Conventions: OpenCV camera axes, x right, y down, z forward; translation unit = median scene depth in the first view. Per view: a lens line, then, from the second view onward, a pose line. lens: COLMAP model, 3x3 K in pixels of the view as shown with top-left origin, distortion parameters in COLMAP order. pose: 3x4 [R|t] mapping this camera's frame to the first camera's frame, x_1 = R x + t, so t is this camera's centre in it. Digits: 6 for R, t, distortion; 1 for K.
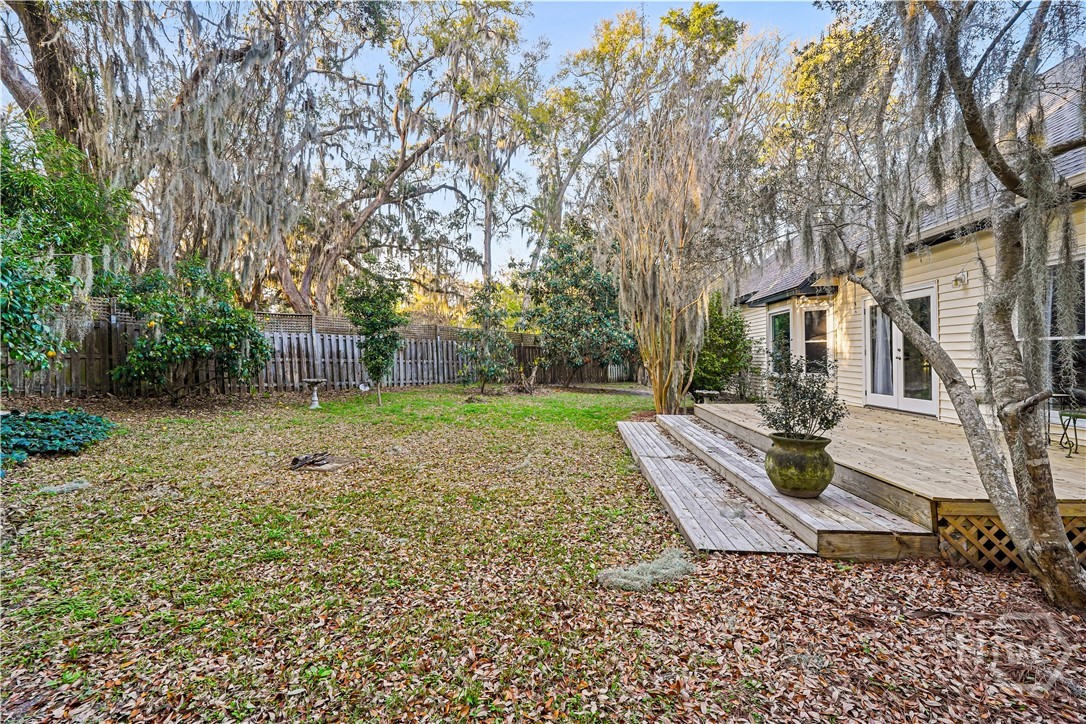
lens RADIAL K [[494.5, 0, 543.0], [0, 494.5, 362.0], [0, 0, 1]] dist [0.001181, 0.000372]
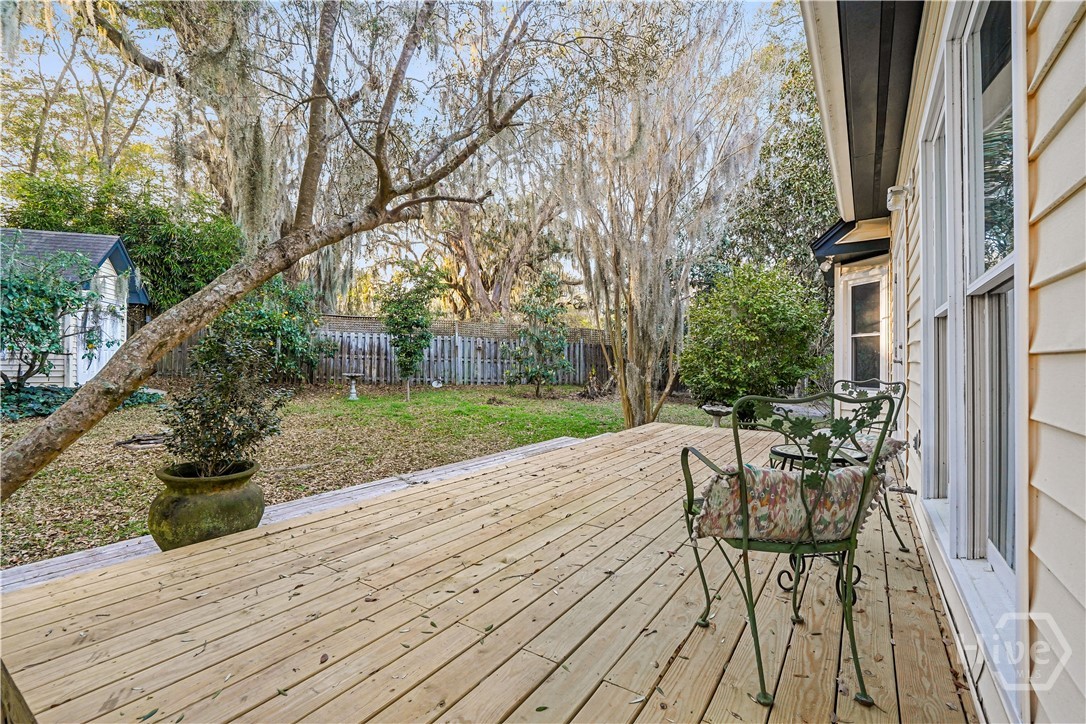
lens RADIAL K [[494.5, 0, 543.0], [0, 494.5, 362.0], [0, 0, 1]] dist [0.001181, 0.000372]
pose [[0.870029, 0.019005, -0.492634, 0.395558], [-0.022877, 0.999737, -0.001834, 0.000432], [0.492470, 0.012865, 0.870235, 0.203139]]
